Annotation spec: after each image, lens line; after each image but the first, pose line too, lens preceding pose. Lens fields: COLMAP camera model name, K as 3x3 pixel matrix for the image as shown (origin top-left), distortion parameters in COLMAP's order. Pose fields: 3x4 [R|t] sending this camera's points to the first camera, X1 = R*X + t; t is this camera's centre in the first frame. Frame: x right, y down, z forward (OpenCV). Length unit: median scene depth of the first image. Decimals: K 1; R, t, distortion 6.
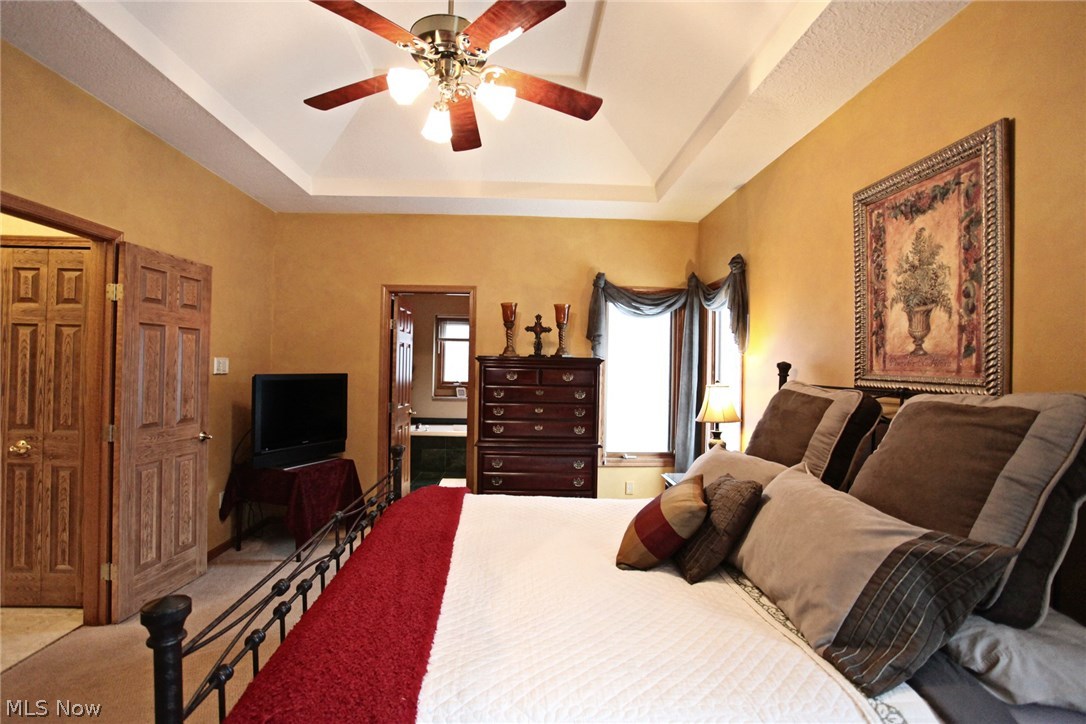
lens RADIAL K [[522.9, 0, 543.0], [0, 522.9, 362.0], [0, 0, 1]] dist [-0.061951, 0.024202]
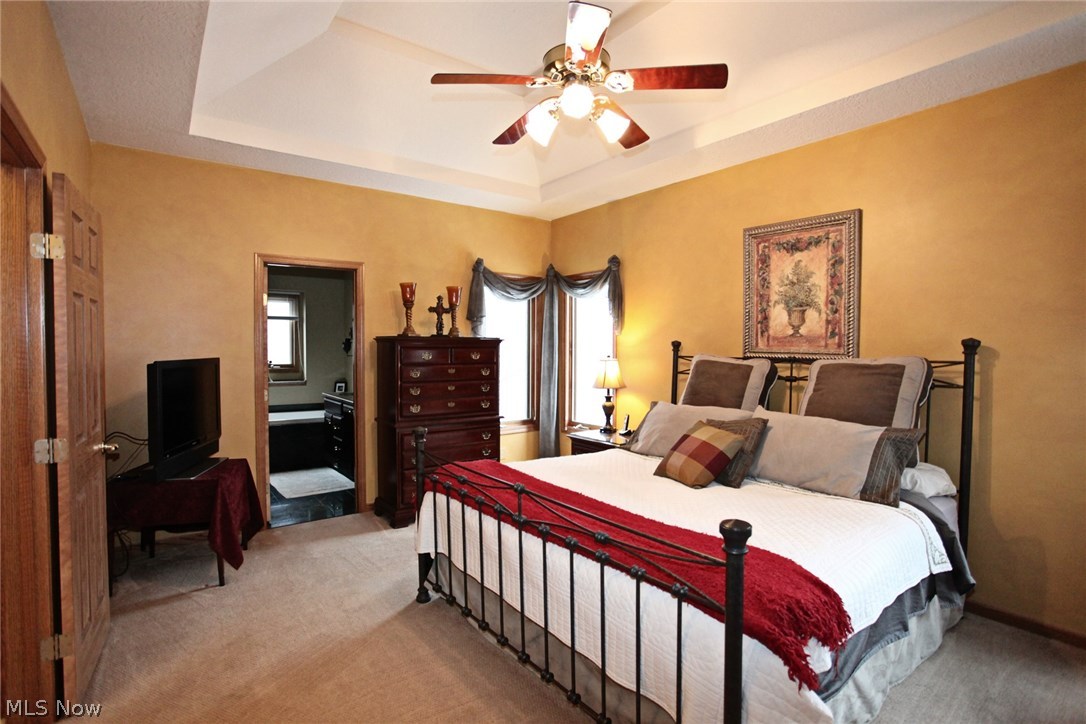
lens RADIAL K [[522.9, 0, 543.0], [0, 522.9, 362.0], [0, 0, 1]] dist [-0.061951, 0.024202]
pose [[0.828624, -0.029326, 0.559037, -0.785550], [0.005536, 0.999007, 0.044201, -0.008855], [-0.559778, -0.033531, 0.827964, 0.057993]]
